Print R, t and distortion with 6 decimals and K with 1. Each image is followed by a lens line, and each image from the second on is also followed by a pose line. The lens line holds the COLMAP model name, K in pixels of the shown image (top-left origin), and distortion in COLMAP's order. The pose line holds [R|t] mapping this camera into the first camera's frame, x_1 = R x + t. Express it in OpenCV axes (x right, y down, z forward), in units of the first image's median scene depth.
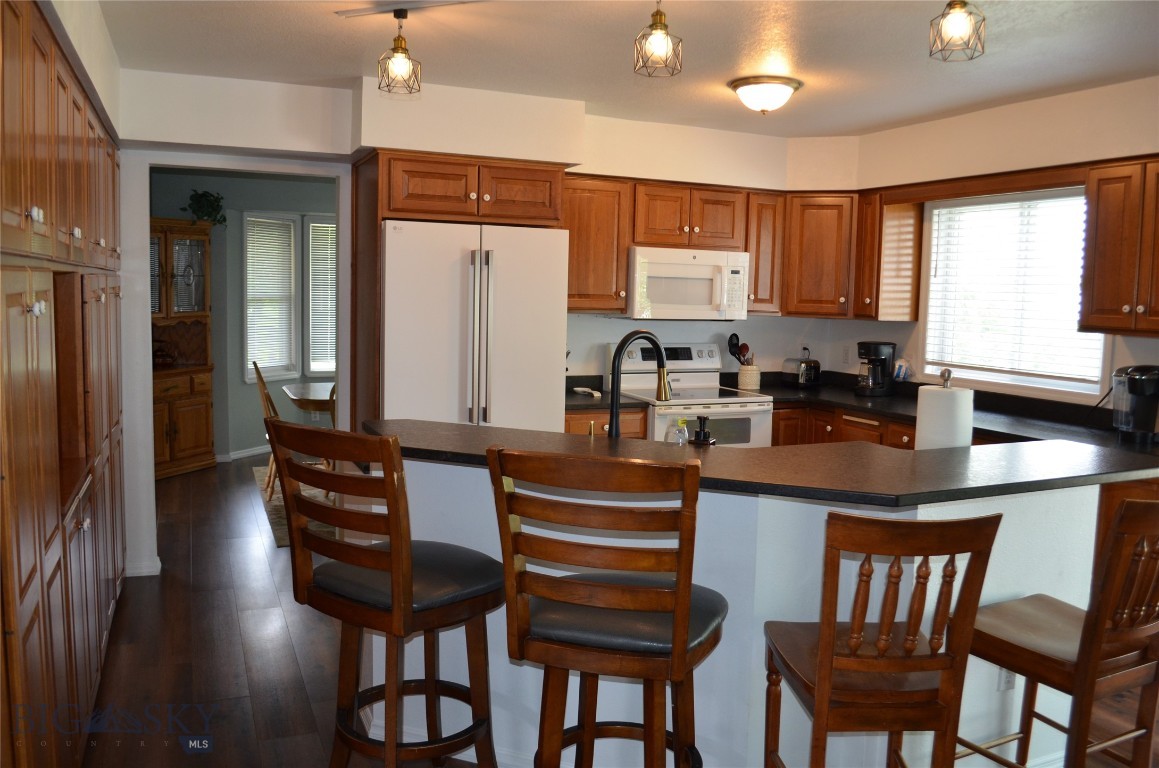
lens RADIAL K [[924.5, 0, 605.5], [0, 924.5, 361.1], [0, 0, 1]] dist [-0.081763, 0.013917]
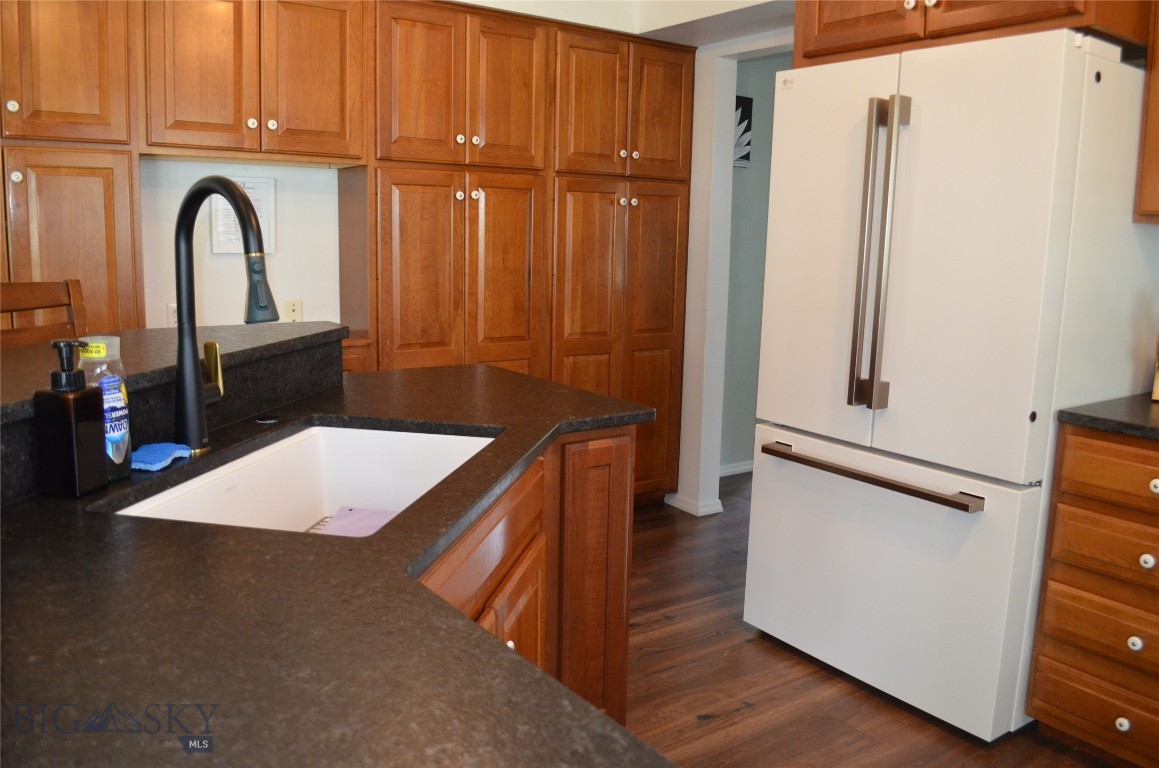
lens RADIAL K [[924.5, 0, 588.9], [0, 924.5, 379.7], [0, 0, 1]] dist [-0.081763, 0.013917]
pose [[0.190868, 0.135793, -0.972178, 0.317189], [-0.093504, 0.988397, 0.119701, -0.000492], [0.977152, 0.068056, 0.201351, 0.590212]]
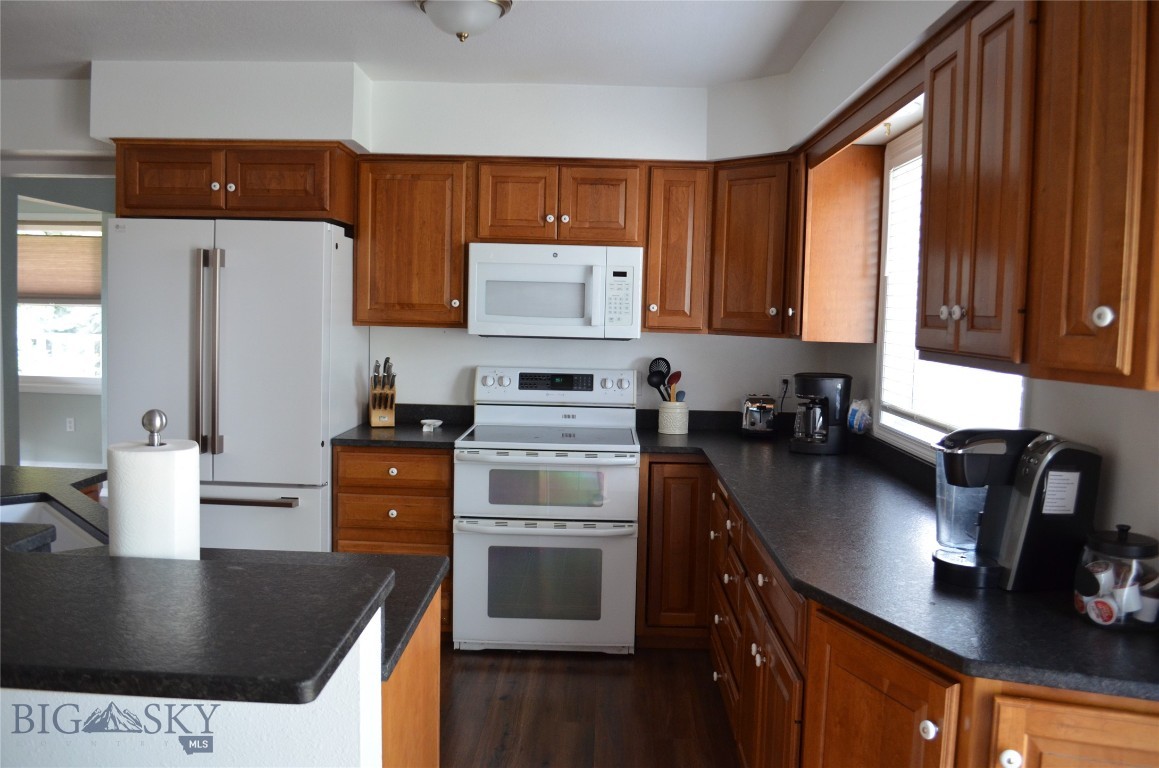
lens RADIAL K [[924.5, 0, 586.3], [0, 924.5, 388.4], [0, 0, 1]] dist [-0.081763, 0.013917]
pose [[0.897856, 0.032266, -0.439105, 0.449468], [-0.036211, 0.999344, -0.000609, -0.002864], [0.438798, 0.016447, 0.898435, 0.324742]]
